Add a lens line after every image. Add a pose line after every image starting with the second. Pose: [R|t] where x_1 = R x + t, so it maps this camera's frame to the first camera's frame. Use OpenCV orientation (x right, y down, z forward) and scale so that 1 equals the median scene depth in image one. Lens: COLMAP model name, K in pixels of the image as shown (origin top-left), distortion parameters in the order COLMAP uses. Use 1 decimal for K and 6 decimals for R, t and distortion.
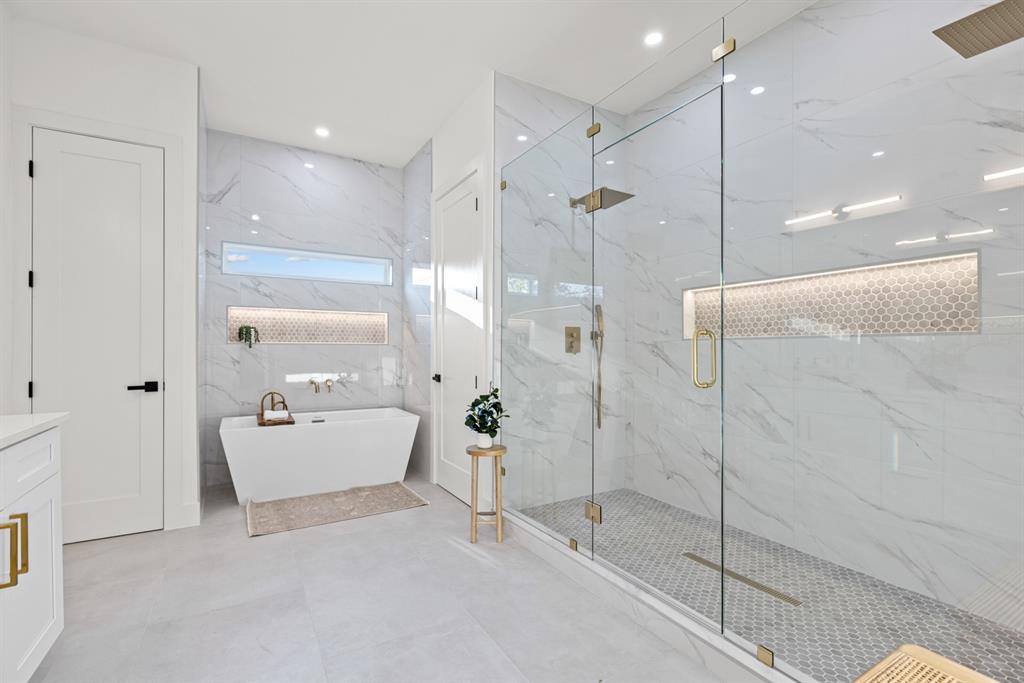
lens RADIAL K [[458.9, 0, 487.6], [0, 458.9, 332.2], [0, 0, 1]] dist [-0.002434, -0.000101]
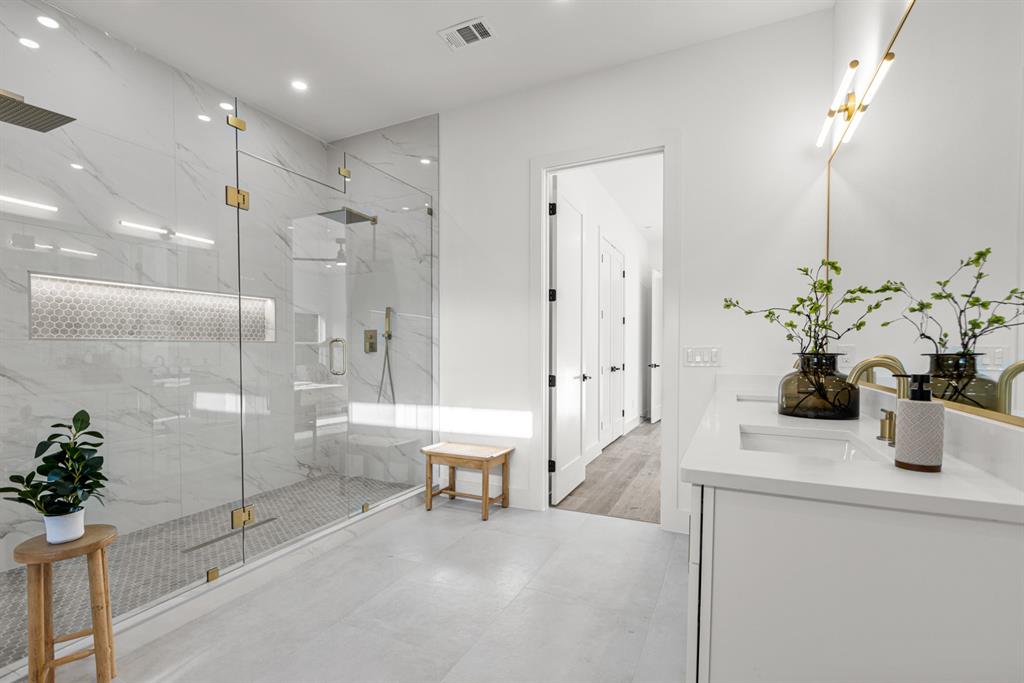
lens RADIAL K [[458.9, 0, 508.4], [0, 458.9, 345.8], [0, 0, 1]] dist [-0.002434, -0.000101]
pose [[-0.594435, 0.021133, 0.803866, -0.795695], [-0.011253, 0.999338, -0.034593, 0.056193], [-0.804065, -0.029609, -0.593804, 1.023763]]
